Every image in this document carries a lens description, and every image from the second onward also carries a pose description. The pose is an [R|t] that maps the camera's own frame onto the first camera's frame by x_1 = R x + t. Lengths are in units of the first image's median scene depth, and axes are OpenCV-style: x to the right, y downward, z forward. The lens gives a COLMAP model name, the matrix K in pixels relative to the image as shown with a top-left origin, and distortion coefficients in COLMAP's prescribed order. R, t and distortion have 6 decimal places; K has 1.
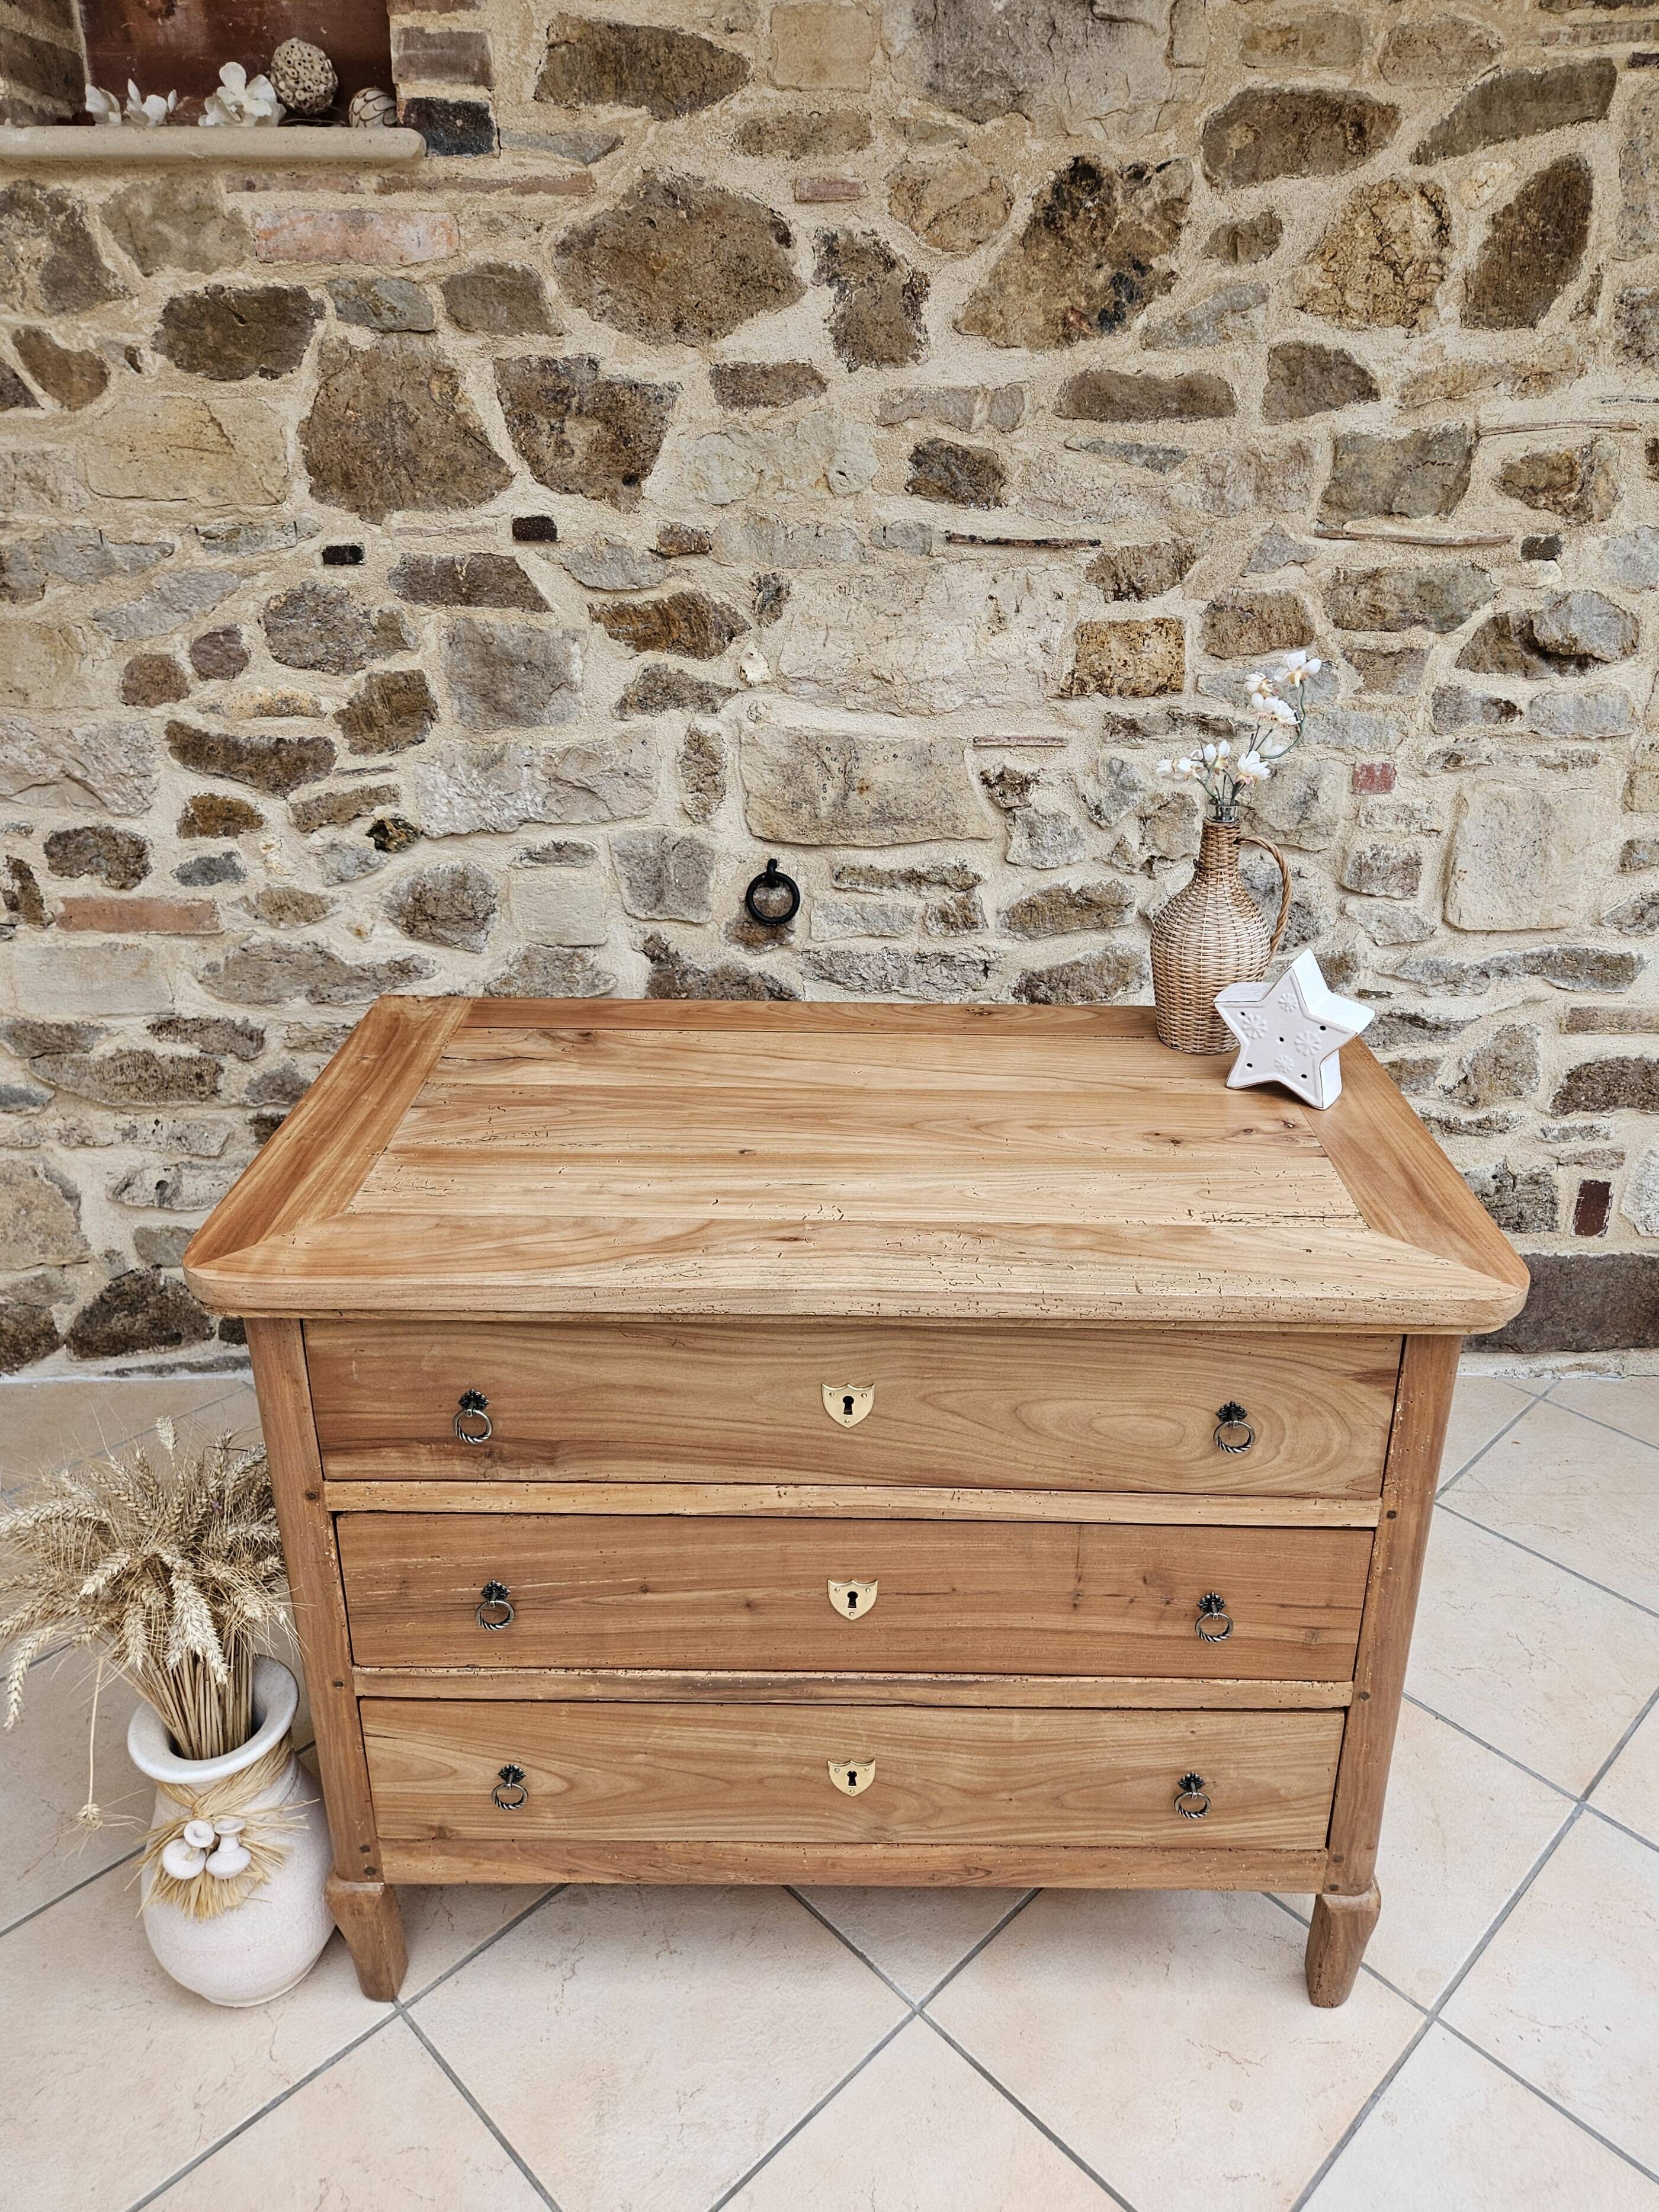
lens RADIAL K [[1576.7, 0, 858.9], [0, 1576.7, 1050.4], [0, 0, 1]] dist [0.065652, -0.057463]
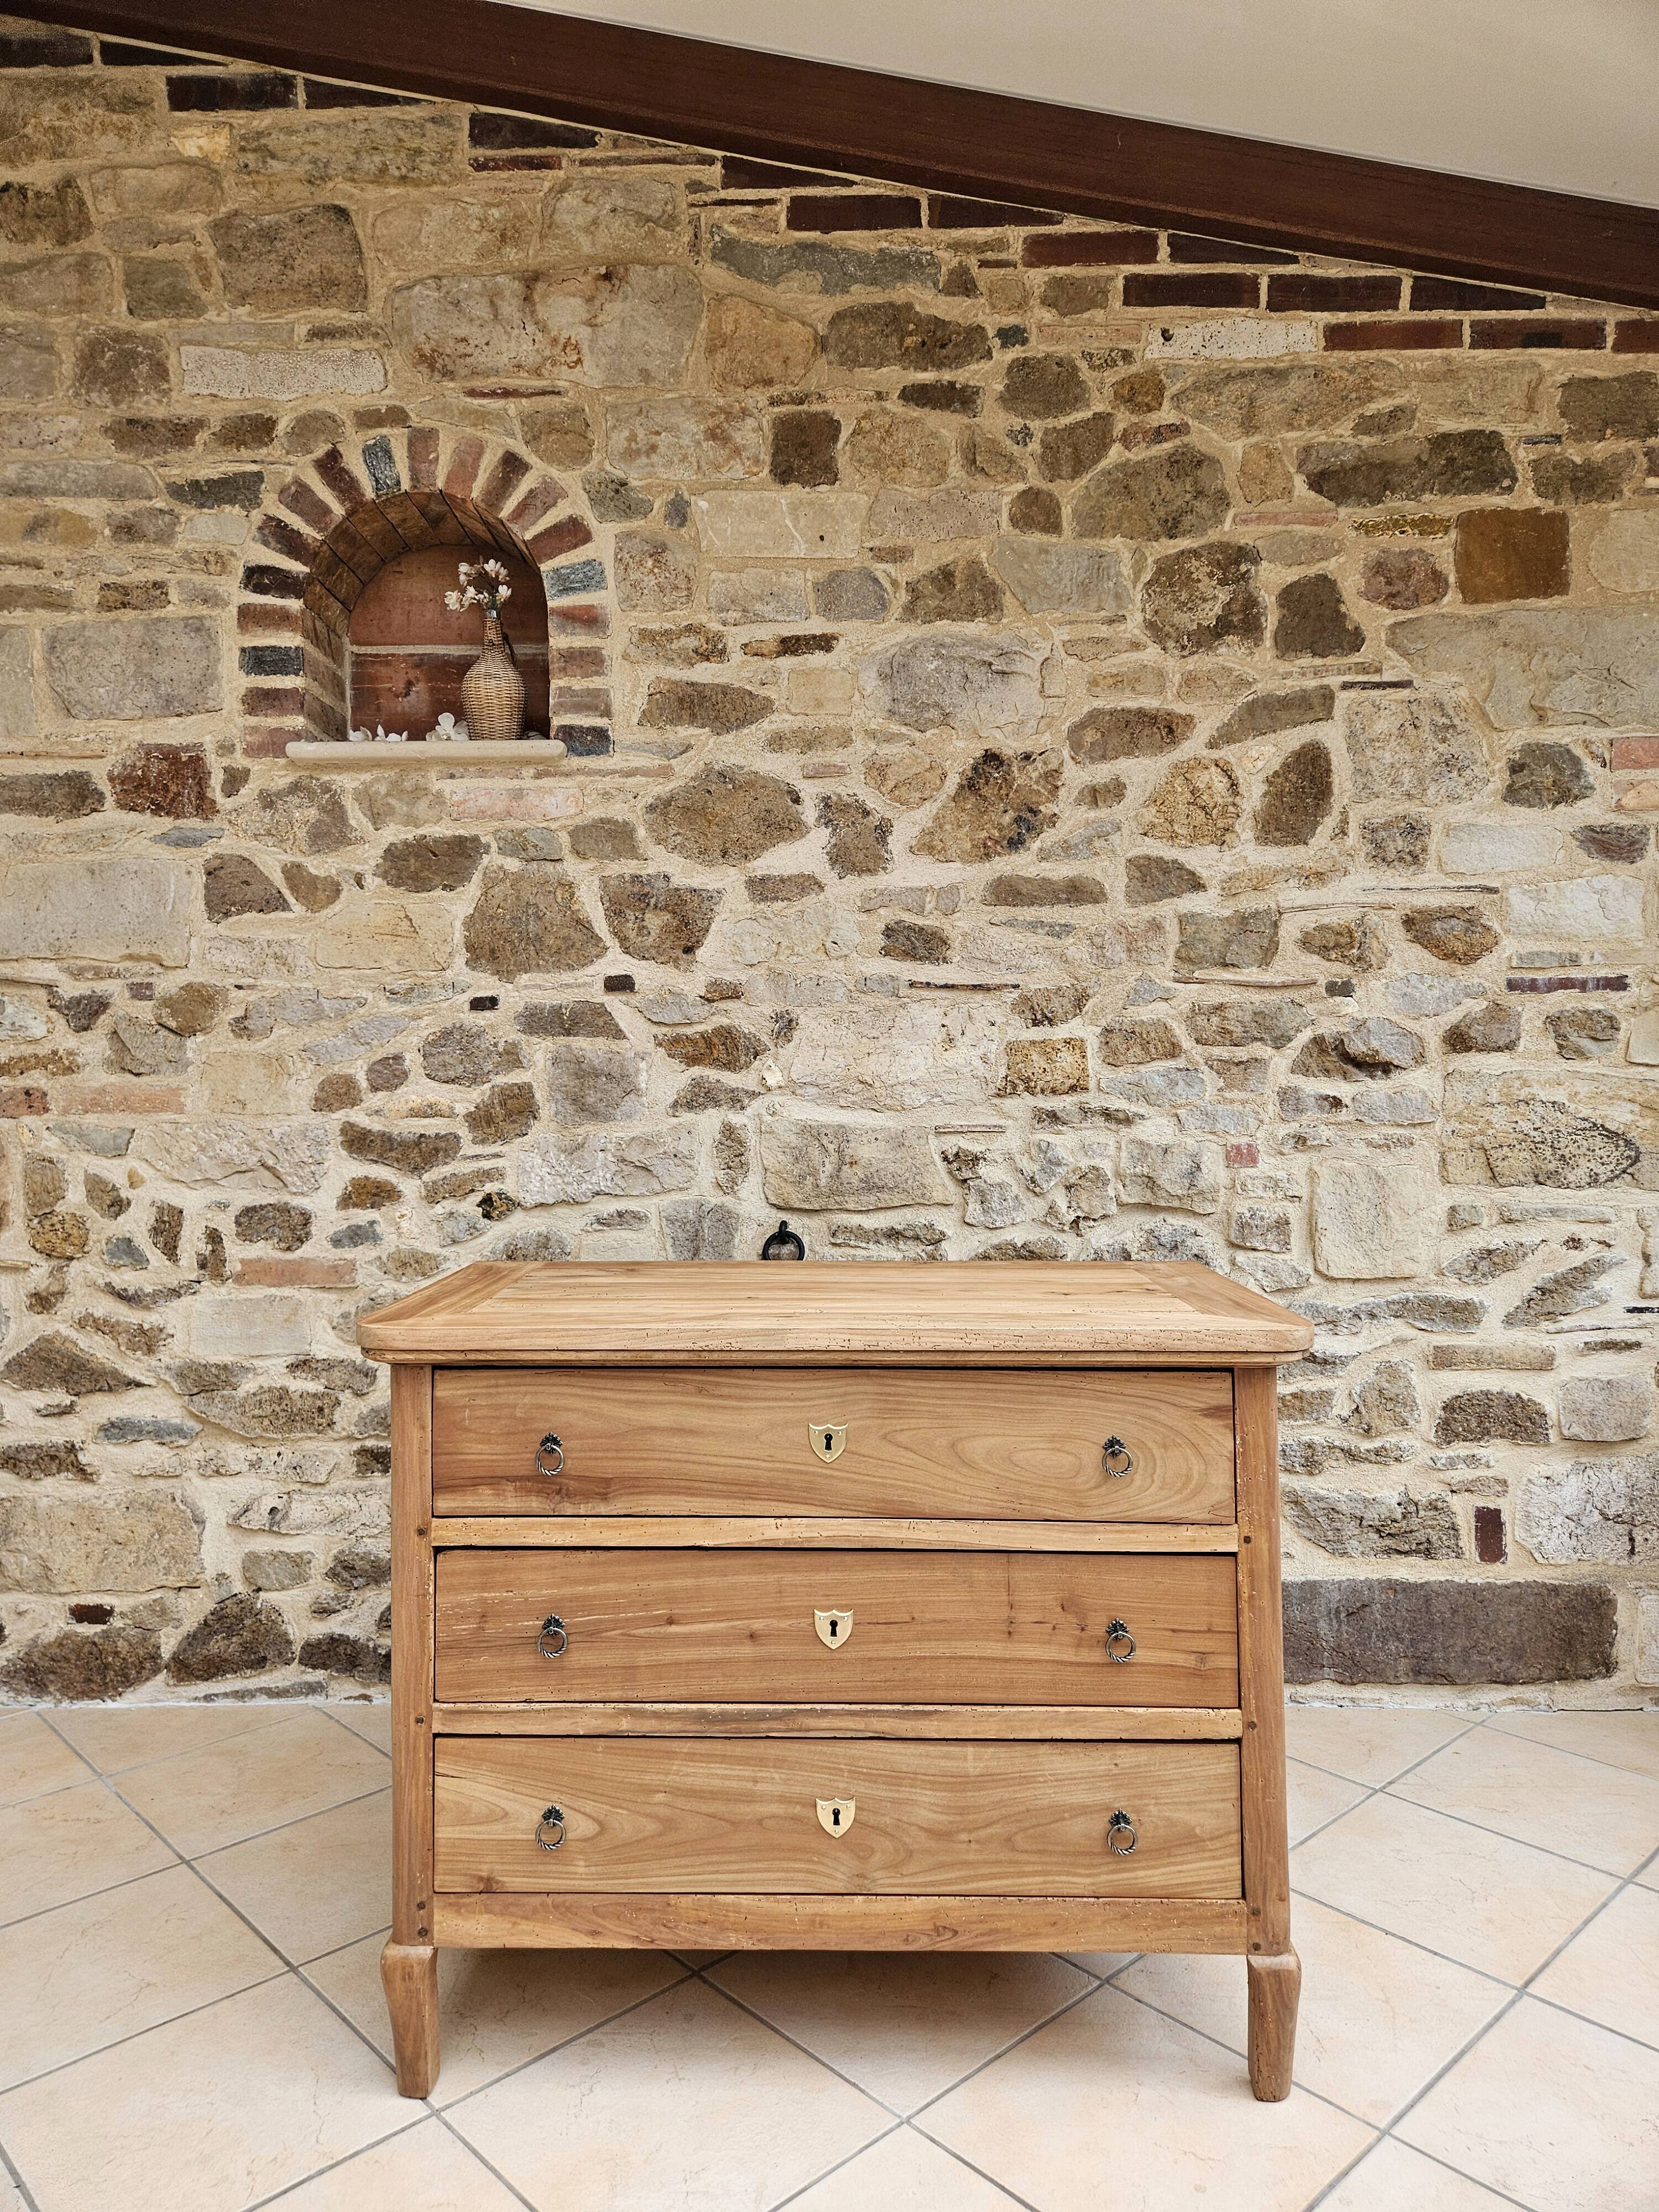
lens RADIAL K [[1474.2, 0, 822.3], [0, 1474.2, 1106.2], [0, 0, 1]] dist [0.065430, -0.060275]
pose [[0.999305, -0.012377, -0.035153, 0.023574], [-0.002329, 0.920661, -0.390357, 0.301892], [0.037196, 0.390168, 0.919992, -0.172840]]
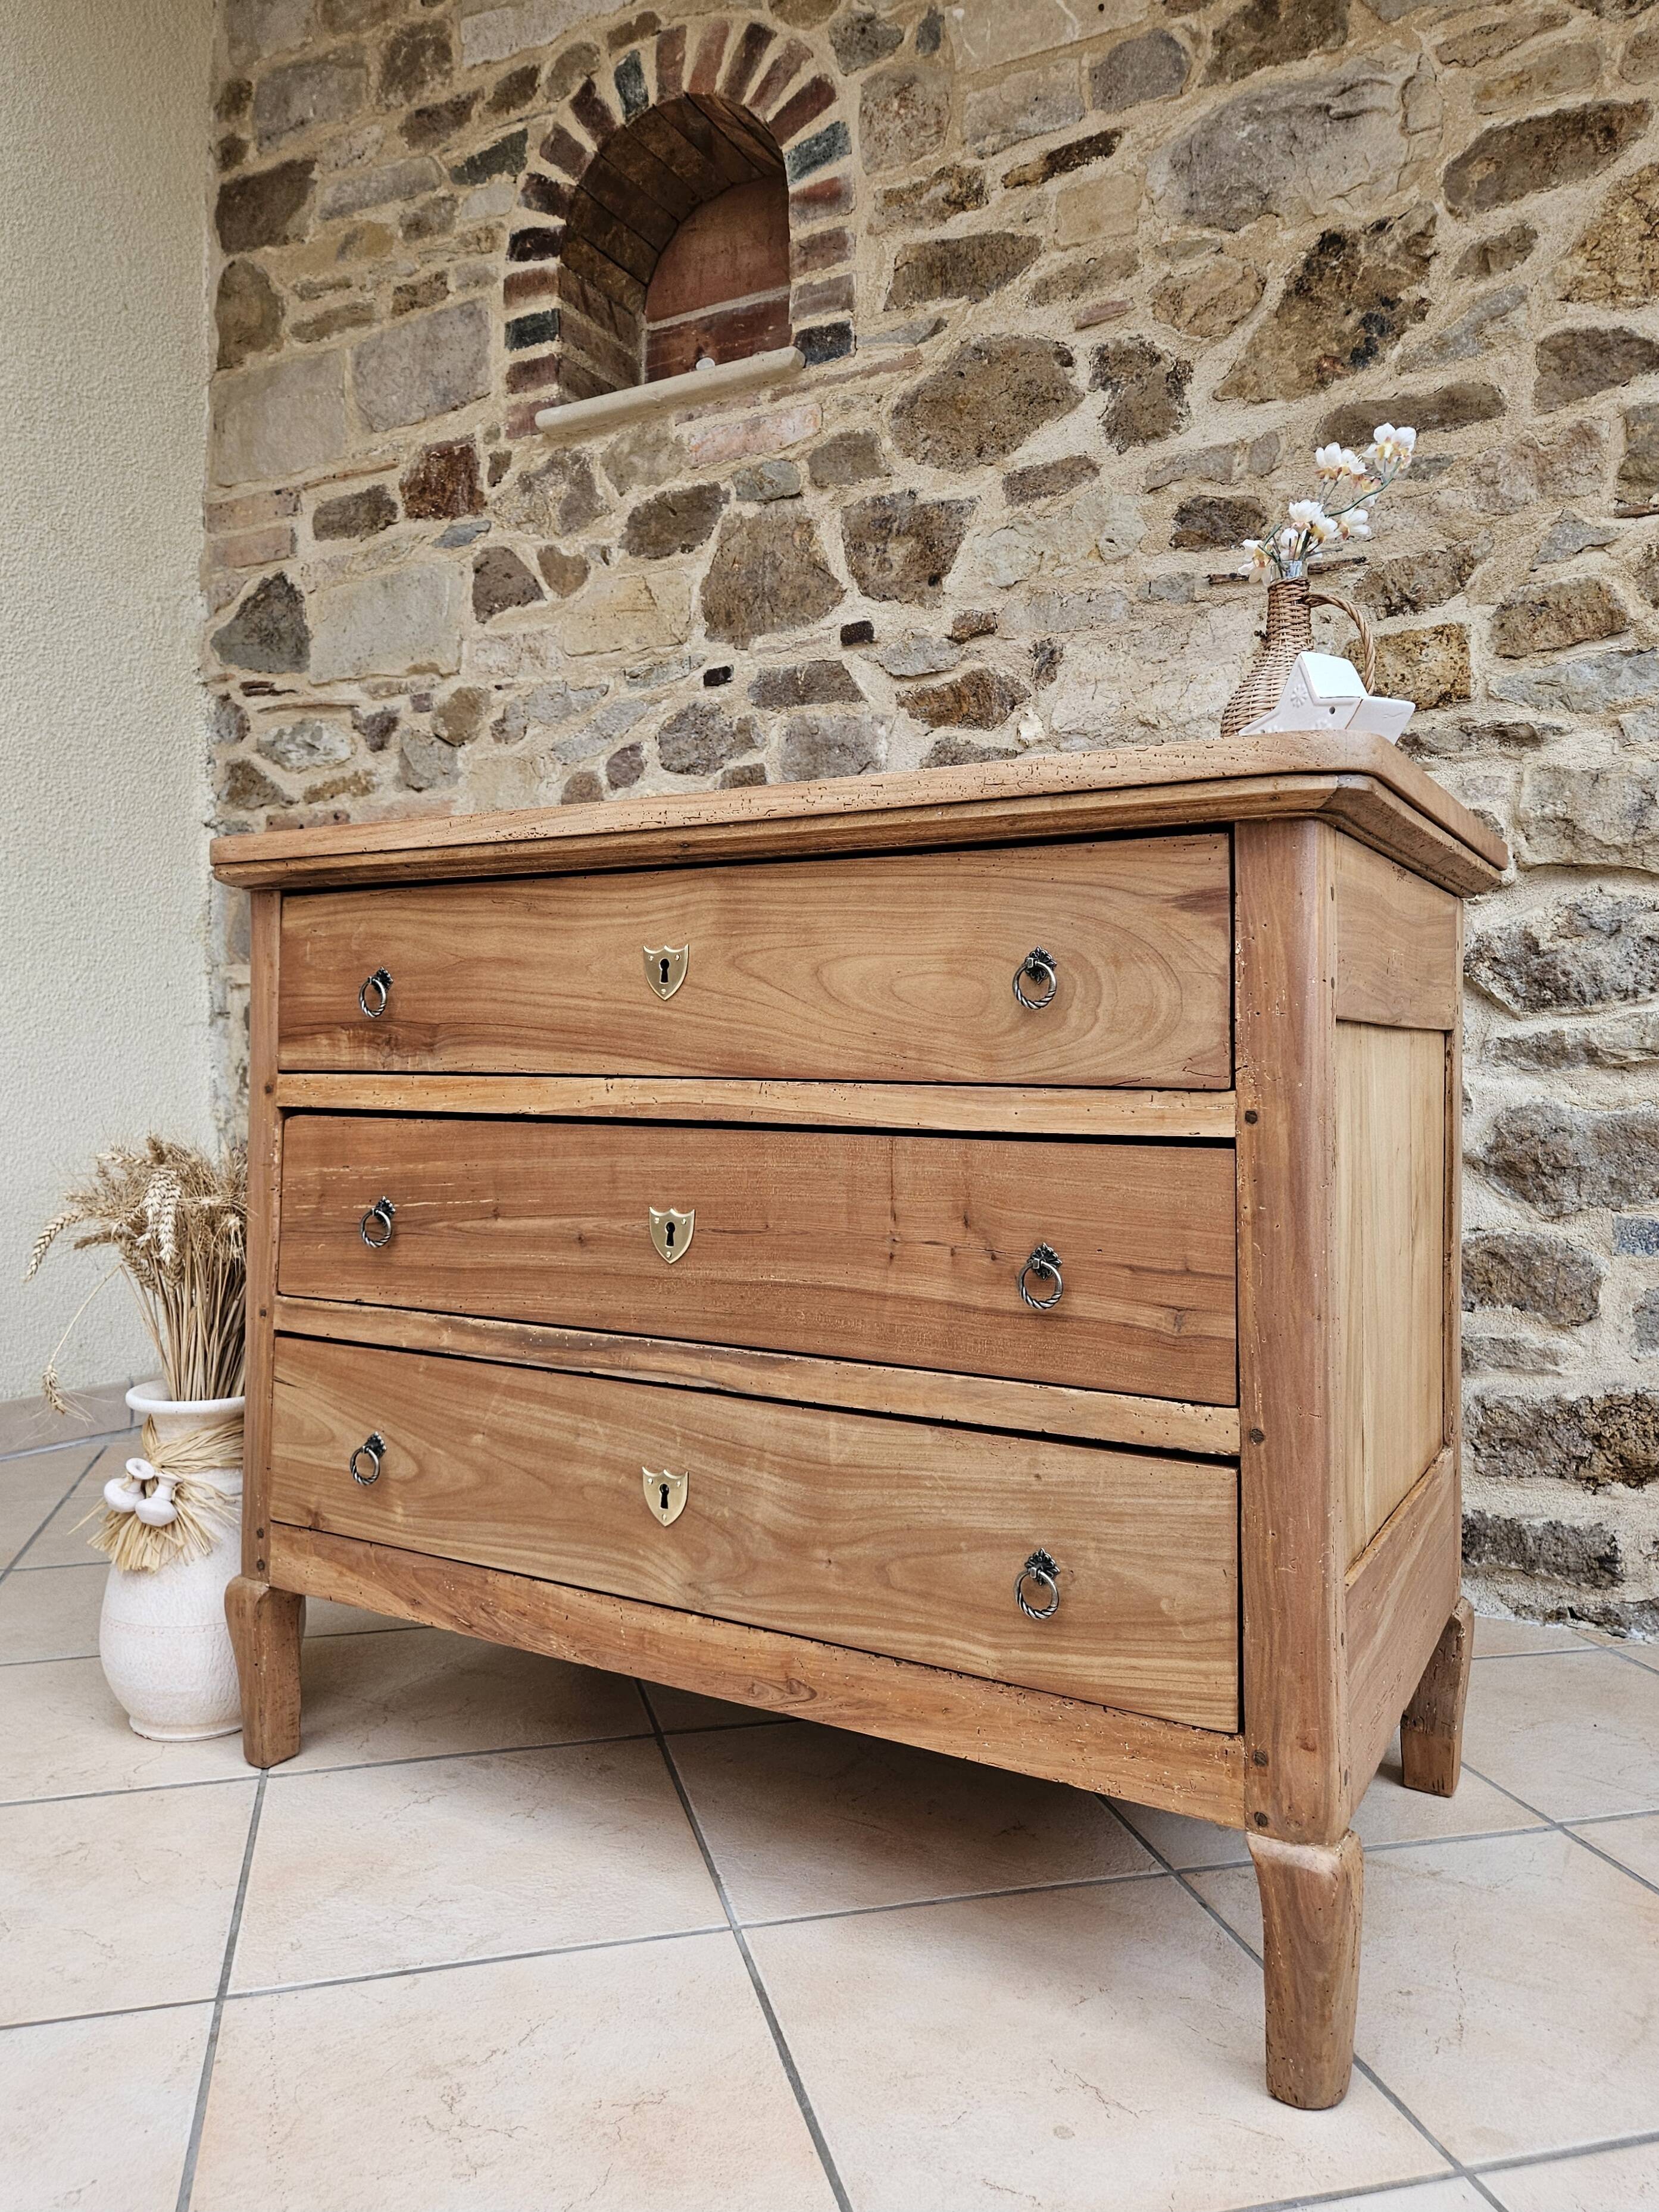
lens RADIAL K [[1577.1, 0, 818.7], [0, 1577.1, 1063.5], [0, 0, 1]] dist [0.065652, -0.057463]
pose [[0.864869, -0.007085, -0.501947, 0.369483], [-0.200091, 0.912173, -0.357638, 0.400140], [0.460396, 0.409745, 0.787492, 0.210849]]
